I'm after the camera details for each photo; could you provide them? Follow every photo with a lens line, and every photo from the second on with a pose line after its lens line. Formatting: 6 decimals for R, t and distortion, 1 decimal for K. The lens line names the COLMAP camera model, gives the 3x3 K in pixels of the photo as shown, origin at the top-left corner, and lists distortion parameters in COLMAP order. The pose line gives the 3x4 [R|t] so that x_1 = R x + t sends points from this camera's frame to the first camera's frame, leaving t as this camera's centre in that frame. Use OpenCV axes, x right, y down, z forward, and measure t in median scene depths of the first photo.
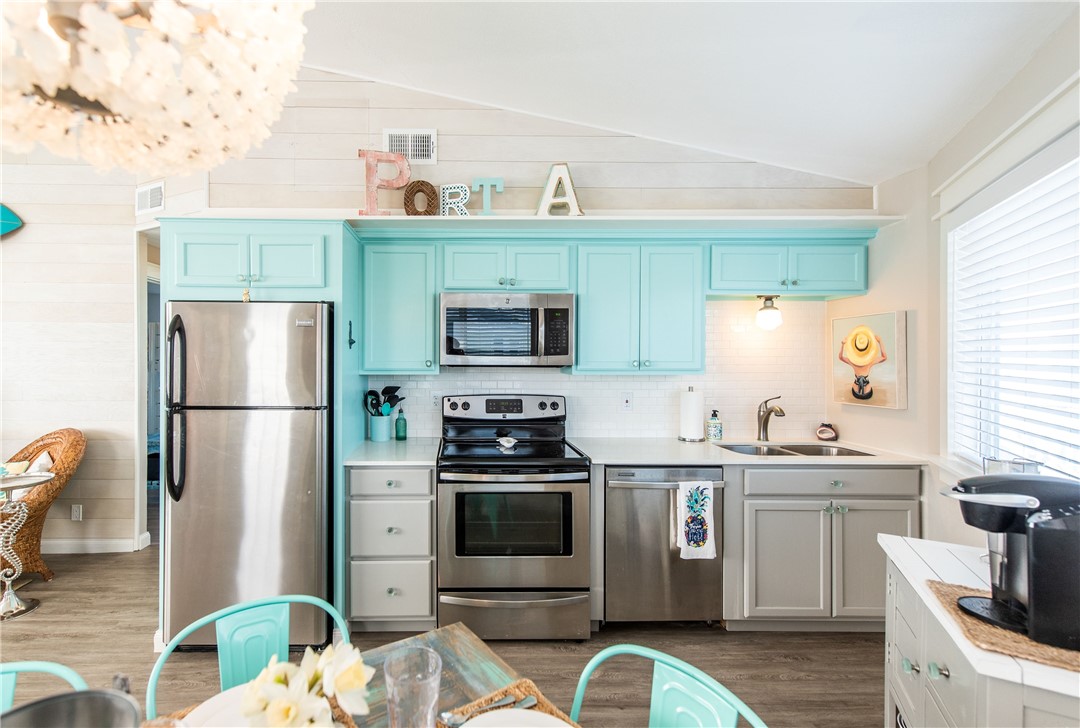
lens RADIAL K [[489.1, 0, 460.8], [0, 489.1, 360.3], [0, 0, 1]] dist [0.012576, -0.000023]
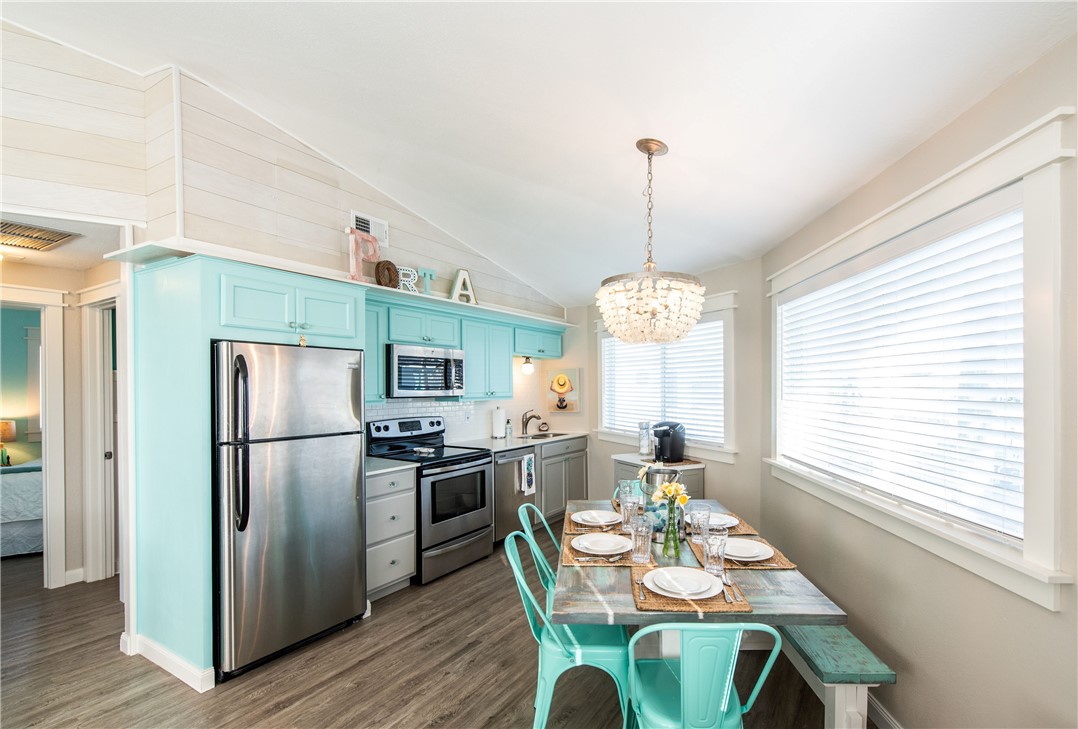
lens RADIAL K [[483.8, 0, 574.9], [0, 483.8, 392.1], [0, 0, 1]] dist [0.002181, -0.000056]
pose [[0.526383, -0.014805, 0.850118, -0.913569], [0.011346, 0.999882, 0.010388, -0.012920], [-0.850172, 0.004178, 0.526489, -0.131872]]
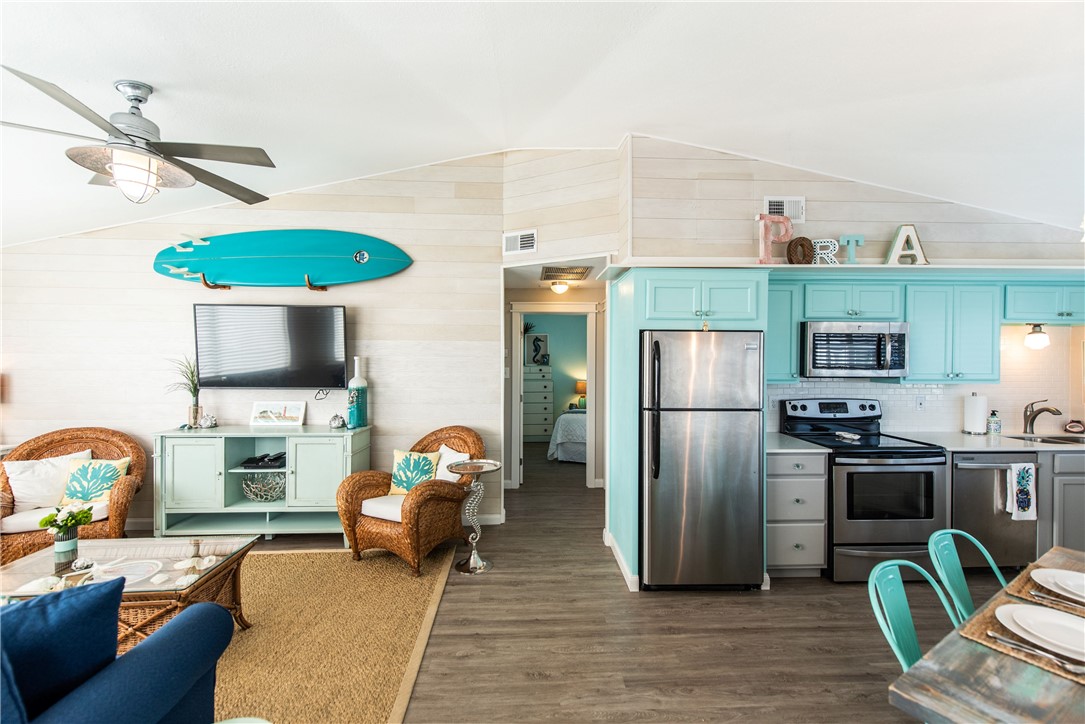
lens RADIAL K [[447.0, 0, 552.3], [0, 447.0, 367.1], [0, 0, 1]] dist [0.007525, -0.000708]
pose [[0.999649, -0.000537, 0.026473, -0.754998], [0.000358, 0.999977, 0.006789, -0.024420], [-0.026476, -0.006777, 0.999626, -0.182148]]
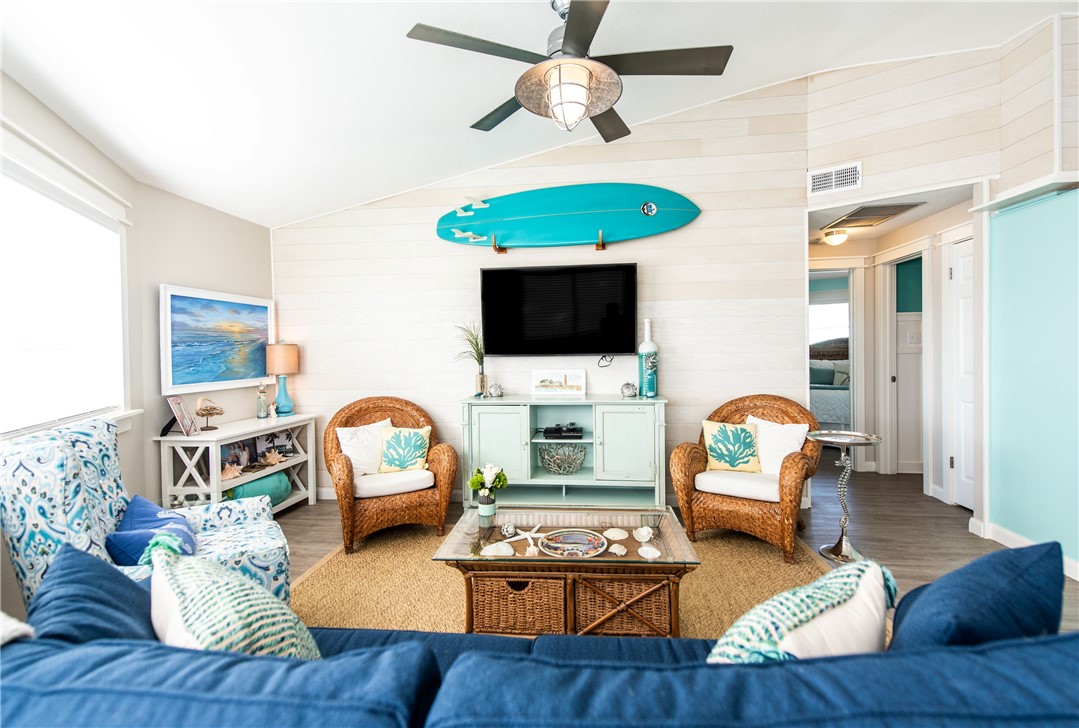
lens RADIAL K [[458.3, 0, 564.1], [0, 458.3, 359.1], [0, 0, 1]] dist [0.007972, -0.000215]
pose [[0.992005, -0.017395, -0.124990, -1.426237], [0.019433, 0.999697, 0.015105, 0.044714], [0.124690, -0.017413, 0.992043, -0.089354]]
